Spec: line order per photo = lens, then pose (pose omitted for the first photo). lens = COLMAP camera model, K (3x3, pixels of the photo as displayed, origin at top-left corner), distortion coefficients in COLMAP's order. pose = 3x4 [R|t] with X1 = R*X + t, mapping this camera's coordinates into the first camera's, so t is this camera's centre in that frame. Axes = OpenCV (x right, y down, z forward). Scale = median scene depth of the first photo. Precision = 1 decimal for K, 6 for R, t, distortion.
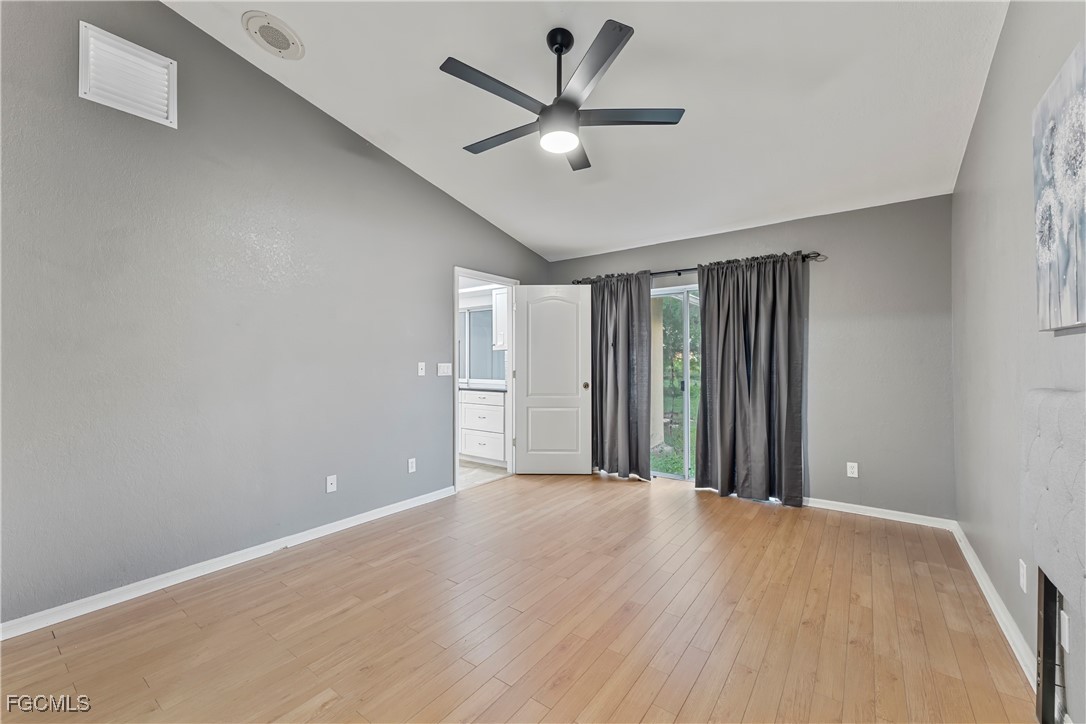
lens RADIAL K [[439.6, 0, 539.7], [0, 439.6, 361.4], [0, 0, 1]] dist [0.000096, 0.000107]
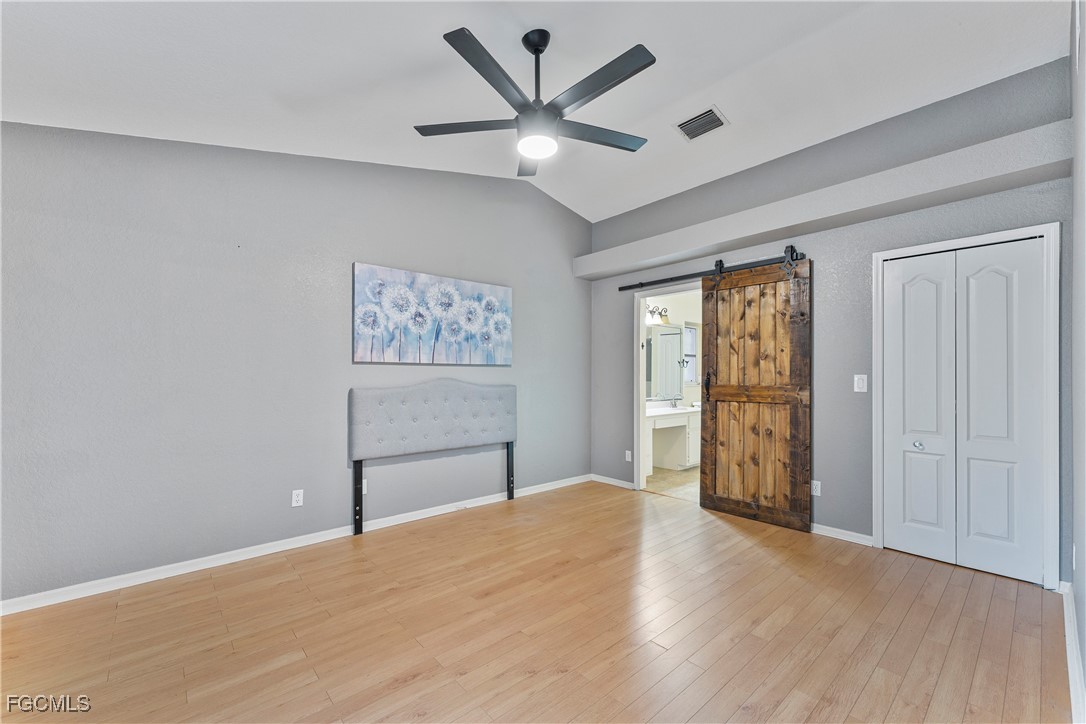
lens RADIAL K [[437.6, 0, 539.6], [0, 437.6, 373.7], [0, 0, 1]] dist [-0.000701, 0.000043]
pose [[-0.976375, 0.002867, 0.216066, -0.156910], [0.002094, 0.999991, -0.003807, 0.000646], [-0.216075, -0.003264, -0.976371, 1.816964]]
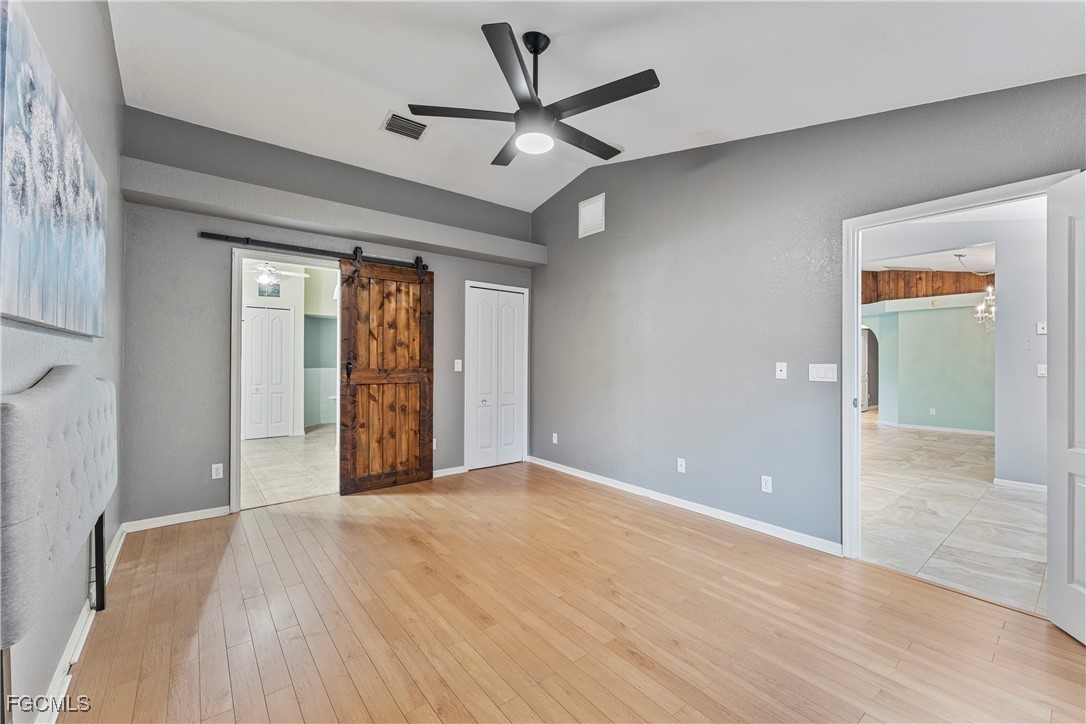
lens RADIAL K [[439.6, 0, 539.7], [0, 439.6, 361.4], [0, 0, 1]] dist [0.000096, 0.000107]
pose [[-0.257567, 0.003508, -0.966254, 0.960272], [-0.004477, 0.999978, 0.004824, -0.002657], [0.966250, 0.005569, -0.257546, 1.194051]]
